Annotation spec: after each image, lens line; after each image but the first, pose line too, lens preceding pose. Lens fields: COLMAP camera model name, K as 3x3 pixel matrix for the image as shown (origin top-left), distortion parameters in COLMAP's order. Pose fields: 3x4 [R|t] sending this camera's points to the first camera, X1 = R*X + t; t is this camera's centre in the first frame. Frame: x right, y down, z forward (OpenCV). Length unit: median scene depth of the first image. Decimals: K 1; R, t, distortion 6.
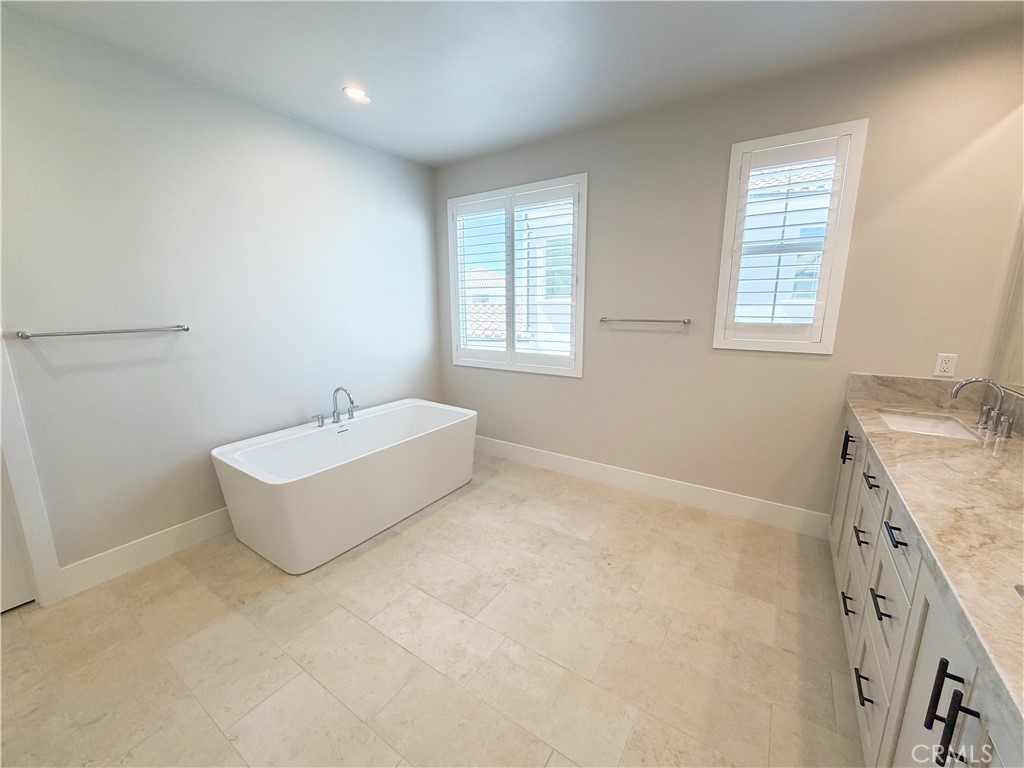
lens RADIAL K [[407.2, 0, 511.7], [0, 407.2, 384.0], [0, 0, 1]] dist [-0.001027, -0.000114]
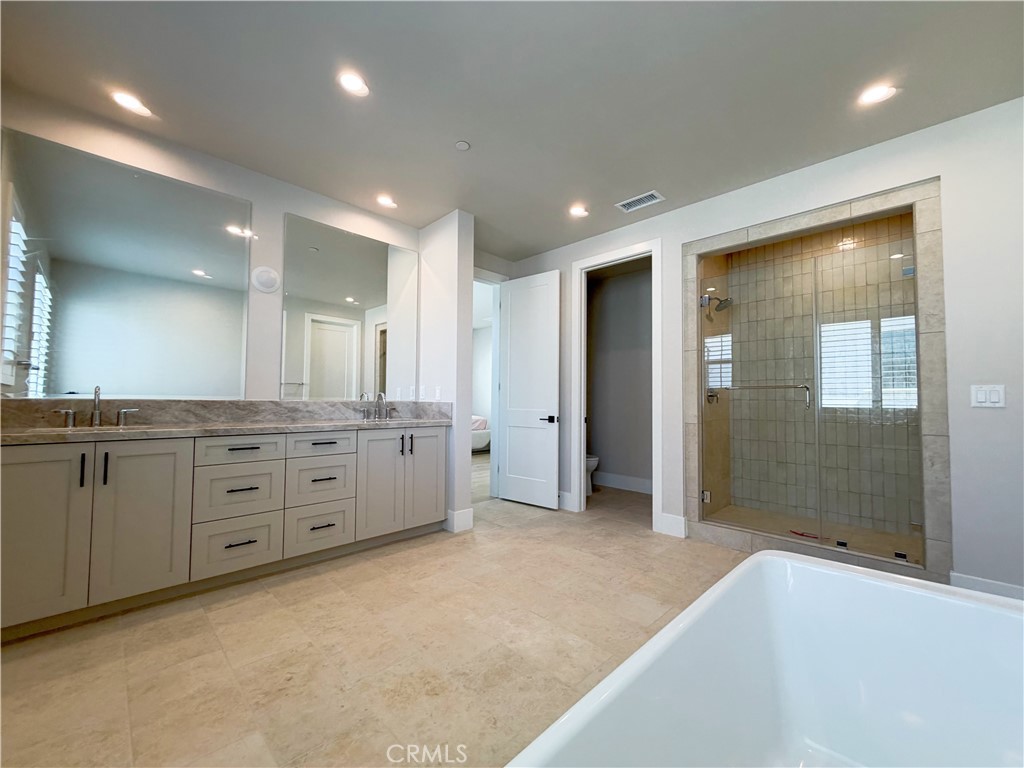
lens RADIAL K [[407.2, 0, 511.8], [0, 407.2, 384.6], [0, 0, 1]] dist [-0.001027, -0.000114]
pose [[-0.981877, 0.005388, 0.189442, -0.279388], [0.035447, 0.987177, 0.155642, -0.143753], [-0.186175, 0.159537, -0.969478, 1.675696]]
